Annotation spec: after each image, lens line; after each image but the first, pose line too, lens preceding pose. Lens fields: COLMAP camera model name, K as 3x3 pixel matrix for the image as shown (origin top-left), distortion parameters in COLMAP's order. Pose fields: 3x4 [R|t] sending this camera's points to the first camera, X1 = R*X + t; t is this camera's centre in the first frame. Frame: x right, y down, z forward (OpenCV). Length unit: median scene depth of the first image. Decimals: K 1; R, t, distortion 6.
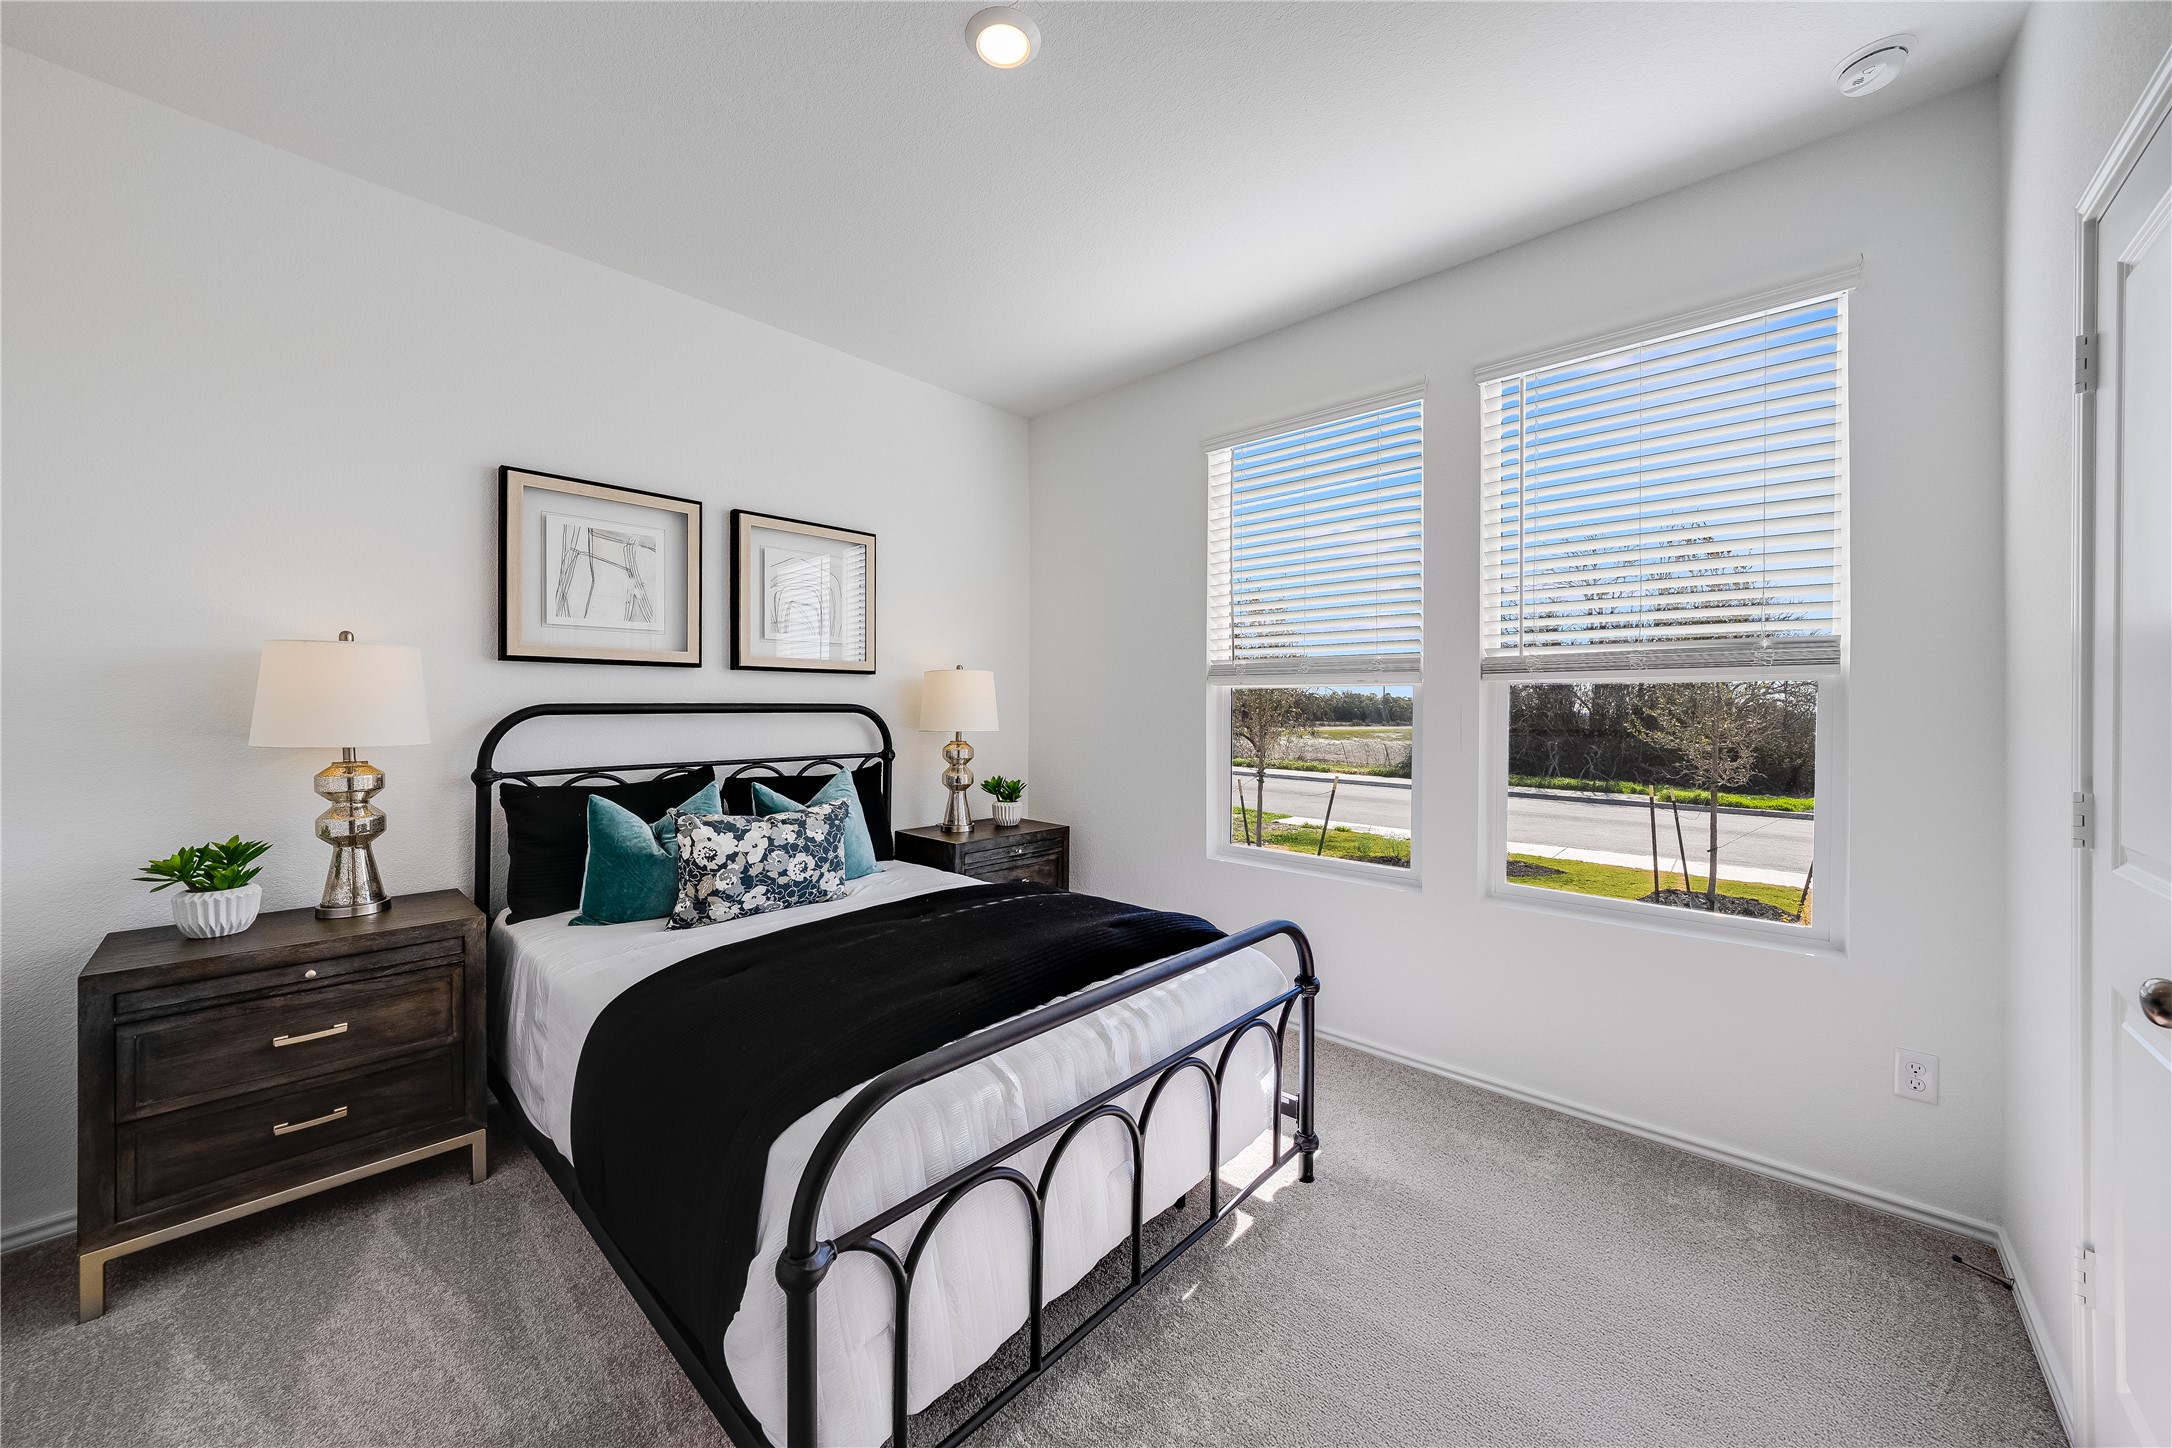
lens RADIAL K [[784.5, 0, 1079.0], [0, 784.5, 720.7], [0, 0, 1]] dist [0.009131, 0.000224]
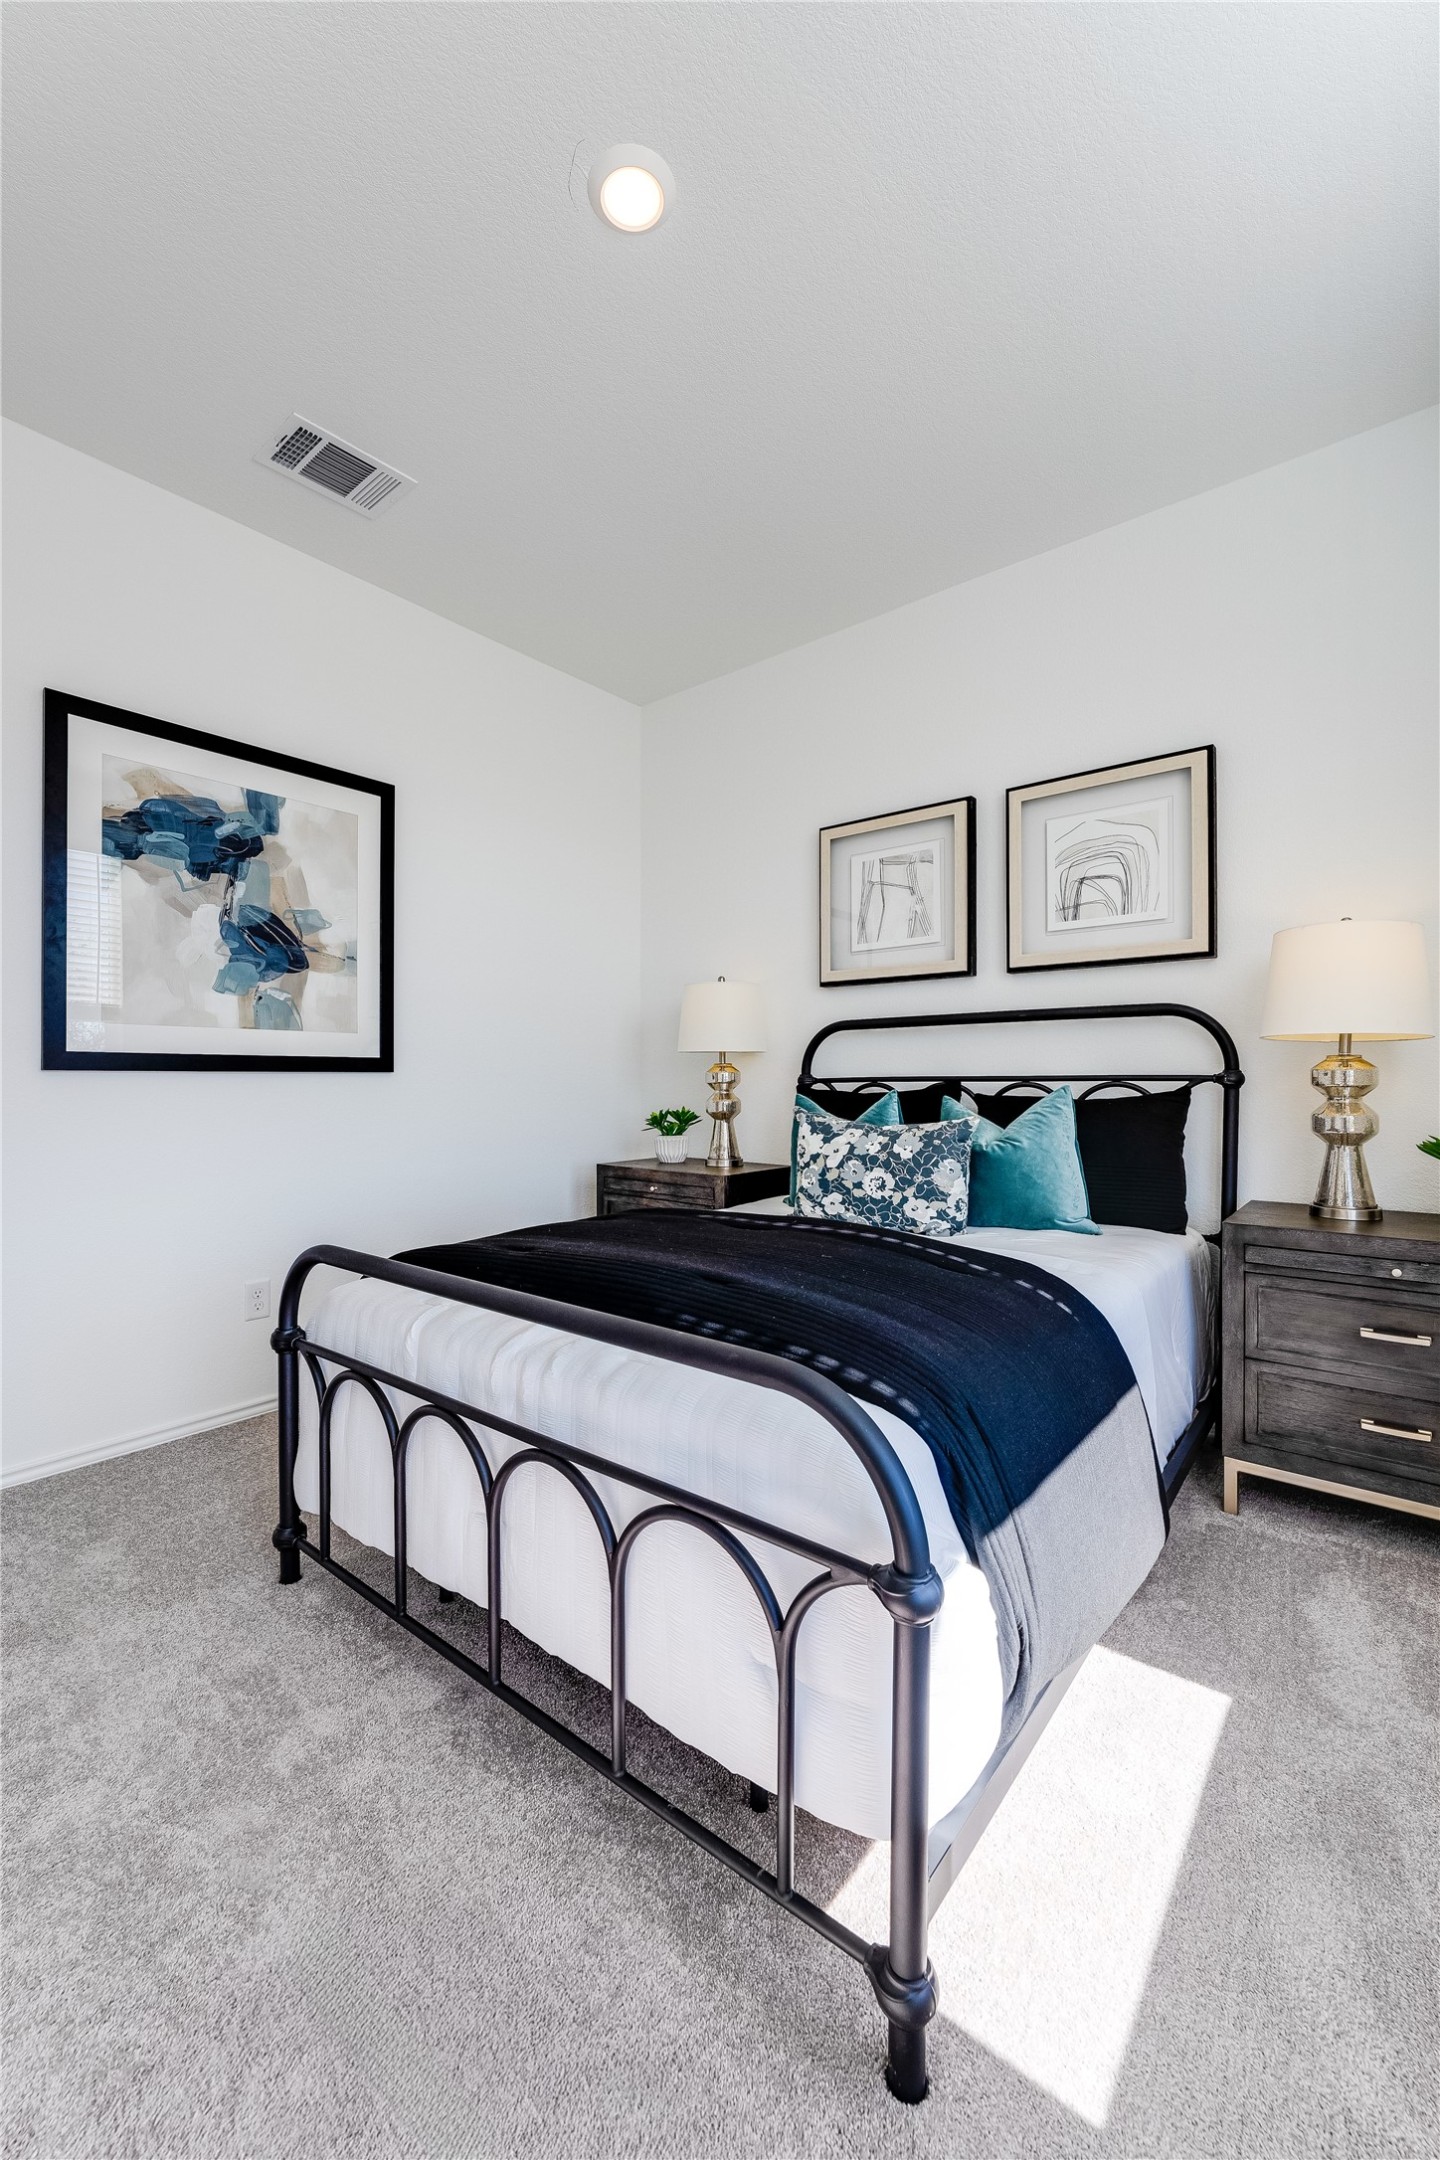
lens RADIAL K [[913.1, 0, 713.7], [0, 913.1, 1068.5], [0, 0, 1]] dist [-0.001098, 0.000001]
pose [[0.061413, -0.011718, -0.998044, 0.668568], [-0.013689, 0.999827, -0.012581, 0.070339], [0.998019, 0.014435, 0.061242, 0.740693]]
